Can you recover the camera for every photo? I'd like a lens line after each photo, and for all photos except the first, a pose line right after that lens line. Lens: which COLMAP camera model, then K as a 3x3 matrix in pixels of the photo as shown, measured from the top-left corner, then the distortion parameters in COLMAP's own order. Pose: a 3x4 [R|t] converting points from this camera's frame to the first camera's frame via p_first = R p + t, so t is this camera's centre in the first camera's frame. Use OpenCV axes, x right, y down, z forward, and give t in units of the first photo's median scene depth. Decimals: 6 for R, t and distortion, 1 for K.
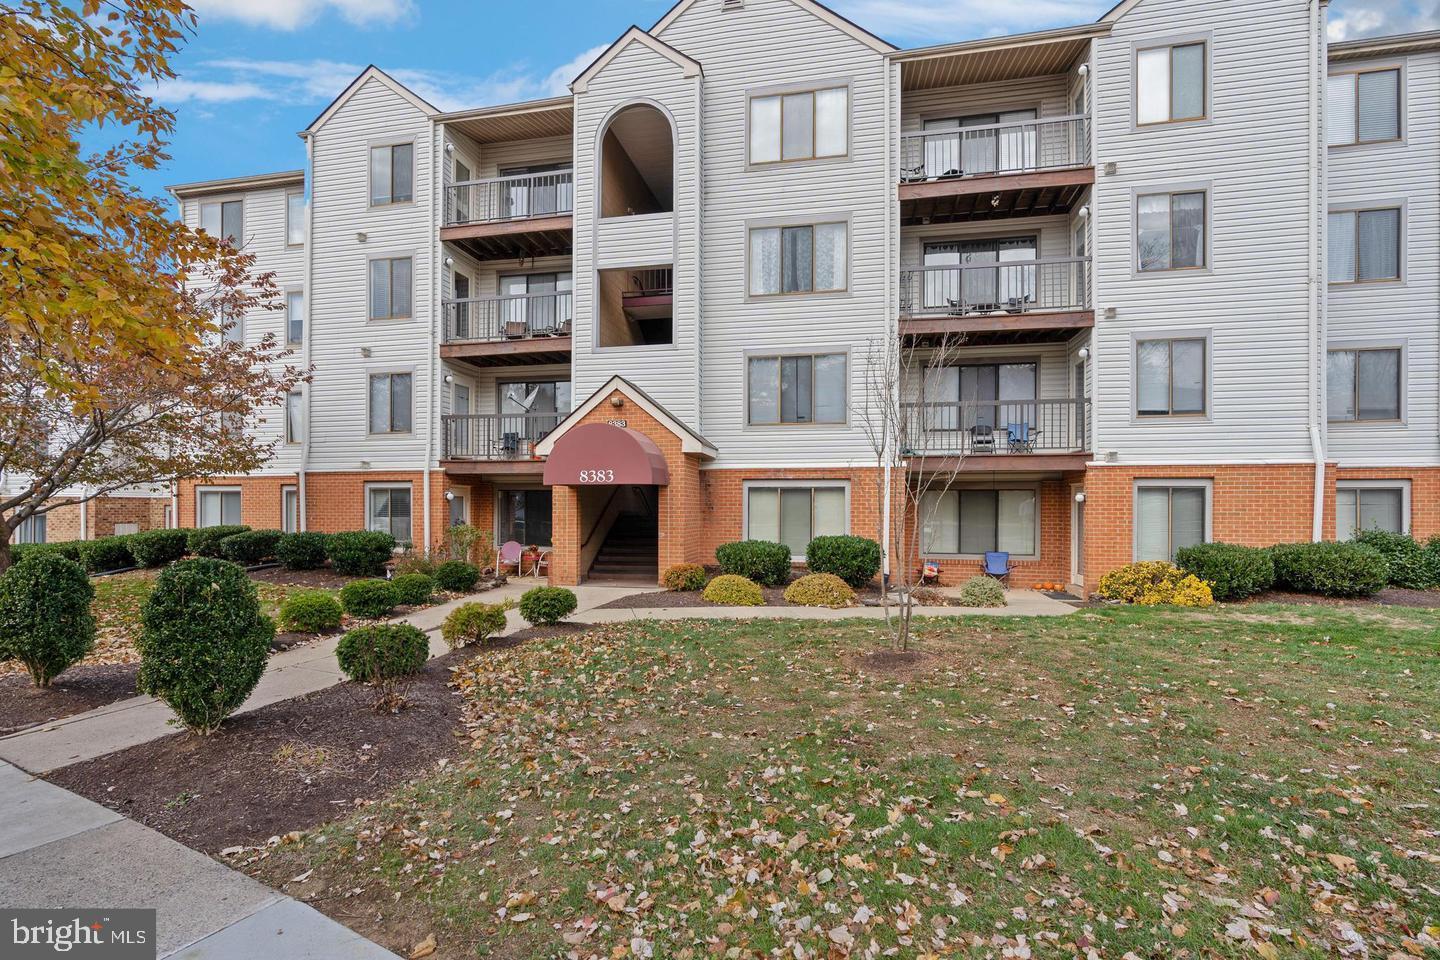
lens RADIAL K [[657.8, 0, 715.3], [0, 657.8, 492.0], [0, 0, 1]] dist [-0.000194, 0.000933]
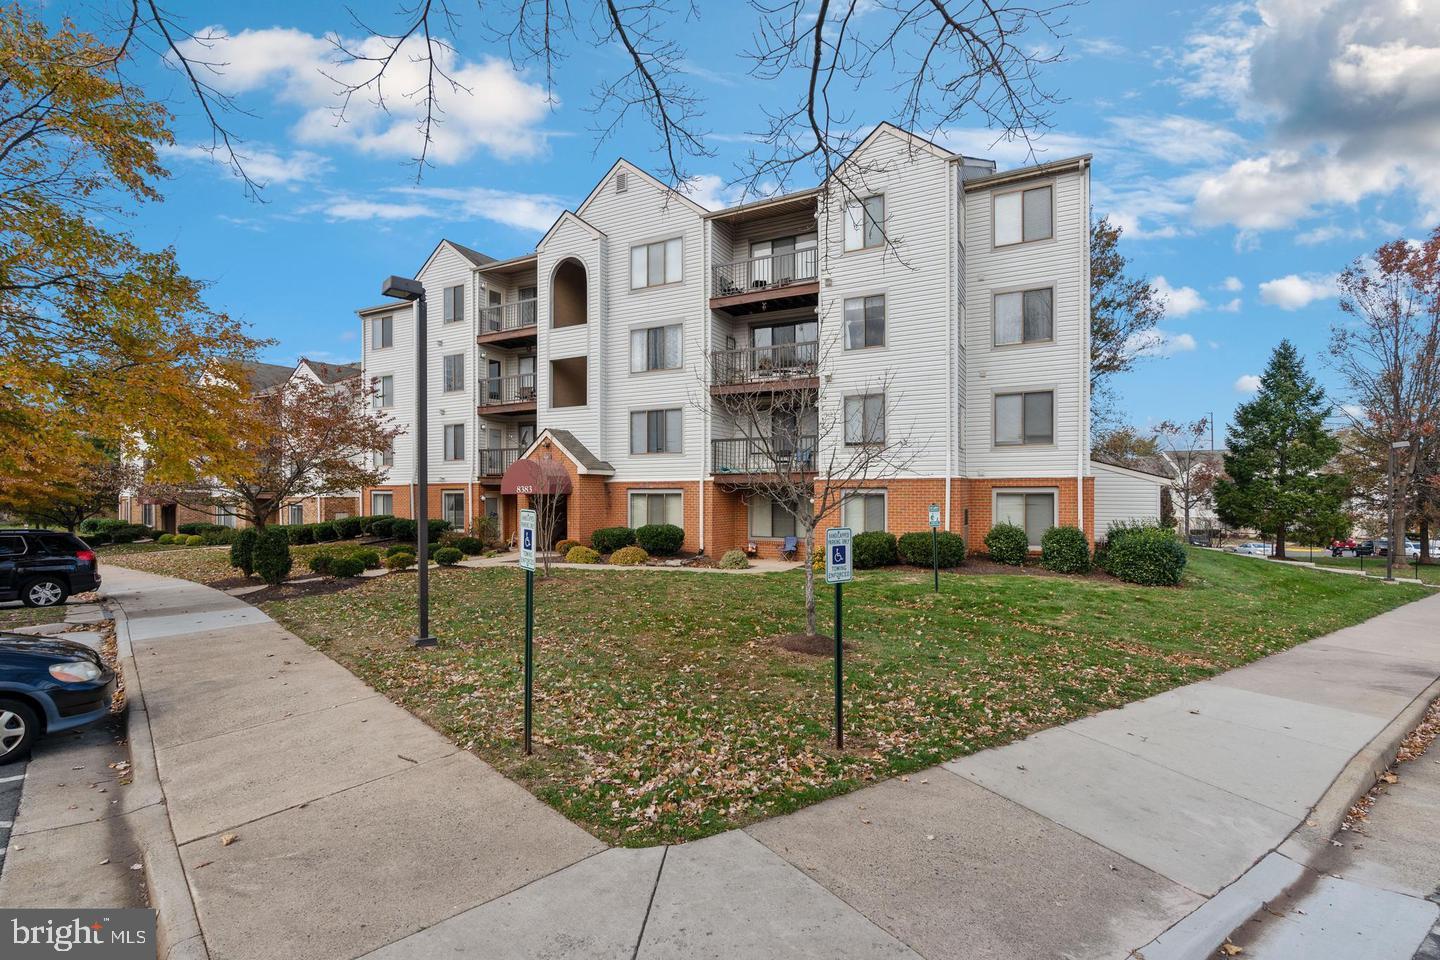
lens RADIAL K [[657.8, 0, 715.3], [0, 657.8, 492.0], [0, 0, 1]] dist [-0.000194, 0.000933]
pose [[0.959228, -0.004229, -0.282601, 0.702104], [0.008813, 0.999849, 0.014951, -0.032638], [0.282495, -0.016832, 0.959121, -0.476142]]
